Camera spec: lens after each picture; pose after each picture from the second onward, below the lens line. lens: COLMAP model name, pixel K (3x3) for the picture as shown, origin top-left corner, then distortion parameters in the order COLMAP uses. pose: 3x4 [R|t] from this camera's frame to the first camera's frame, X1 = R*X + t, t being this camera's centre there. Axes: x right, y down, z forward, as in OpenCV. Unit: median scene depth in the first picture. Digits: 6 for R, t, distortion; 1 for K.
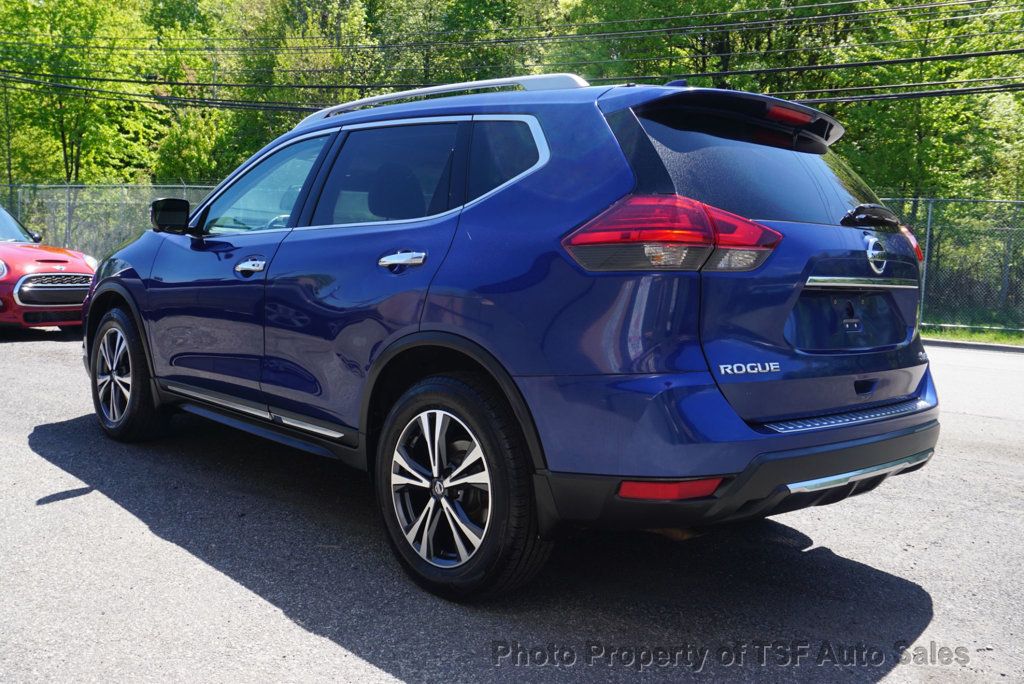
lens RADIAL K [[956.1, 0, 512.0], [0, 956.1, 342.0], [0, 0, 1]] dist [-0.005554, 0.008094]
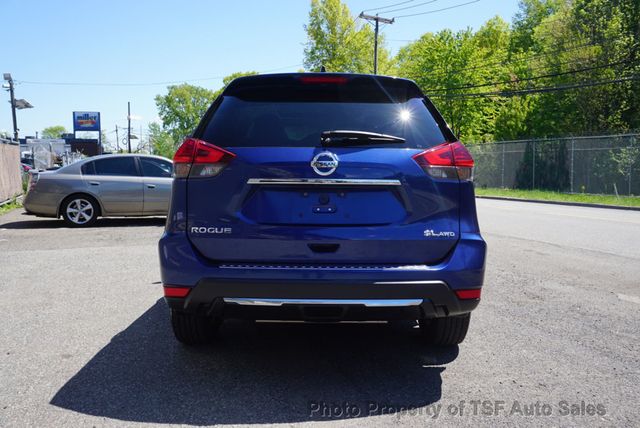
lens RADIAL K [[548.6, 0, 317.6], [0, 548.6, 226.5], [0, 0, 1]] dist [-0.004459, 0.000239]
pose [[0.715076, 0.028577, -0.698462, 0.114270], [-0.036602, 0.999324, 0.003414, 0.000967], [0.698088, 0.023123, 0.715639, 0.041076]]
